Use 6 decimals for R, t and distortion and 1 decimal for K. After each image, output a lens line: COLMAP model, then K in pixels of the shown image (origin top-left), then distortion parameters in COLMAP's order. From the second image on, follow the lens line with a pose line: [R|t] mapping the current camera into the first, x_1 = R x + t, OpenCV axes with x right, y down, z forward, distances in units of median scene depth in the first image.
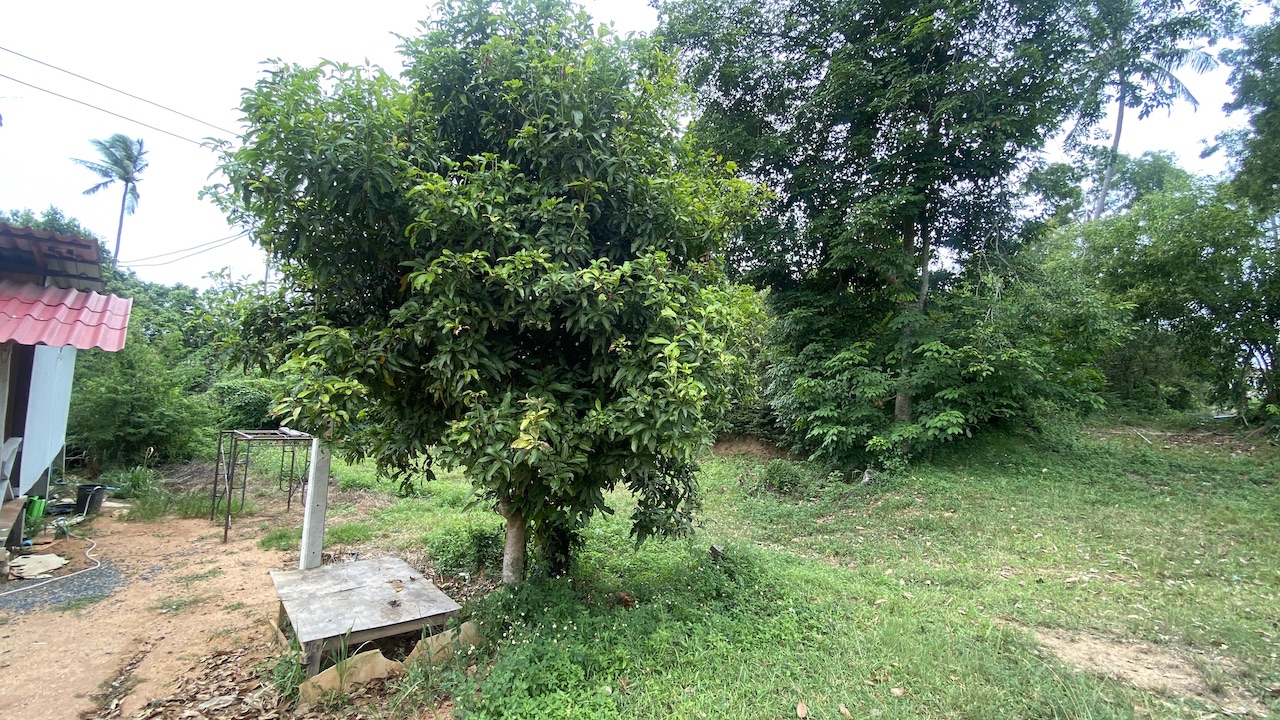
lens RADIAL K [[515.2, 0, 642.0], [0, 515.2, 362.6], [0, 0, 1]] dist [0.016397, -0.020651]
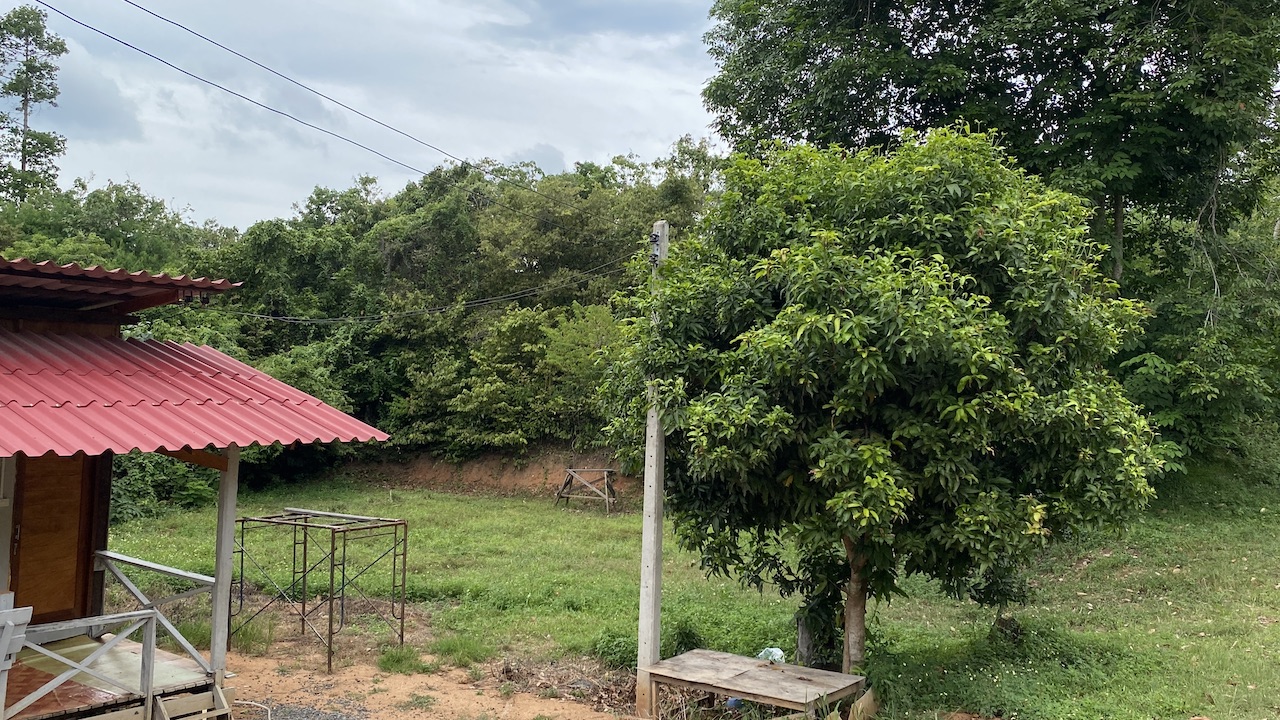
lens RADIAL K [[1106.4, 0, 640.0], [0, 1106.4, 360.0], [0, 0, 1]] dist [0.091381, -0.221944]
pose [[0.975281, -0.023799, 0.219681, -0.571111], [0.010605, 0.998079, 0.061043, -0.147886], [-0.220712, -0.057204, 0.973660, -0.486318]]
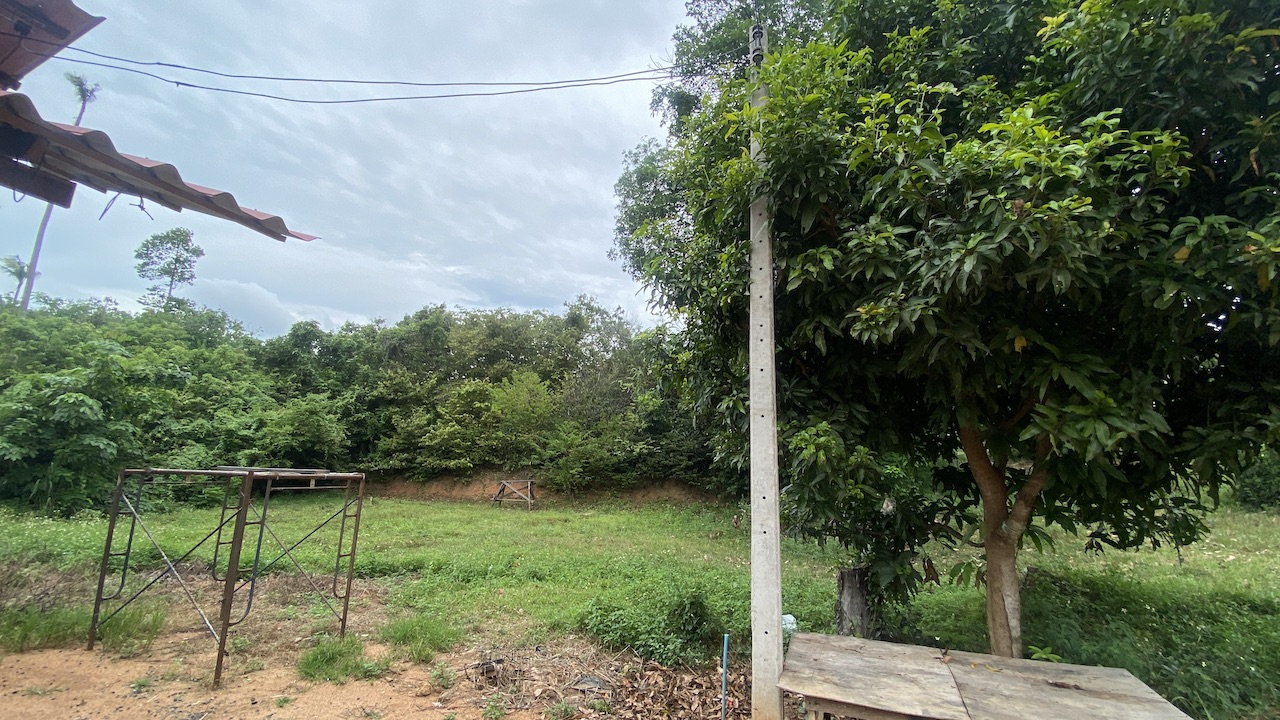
lens RADIAL K [[515.2, 0, 642.0], [0, 515.2, 362.6], [0, 0, 1]] dist [0.016397, -0.020651]
pose [[0.898712, 0.068134, 0.433214, -0.538149], [-0.020531, 0.993311, -0.113629, 0.065516], [-0.438059, 0.093226, 0.894099, 0.268857]]
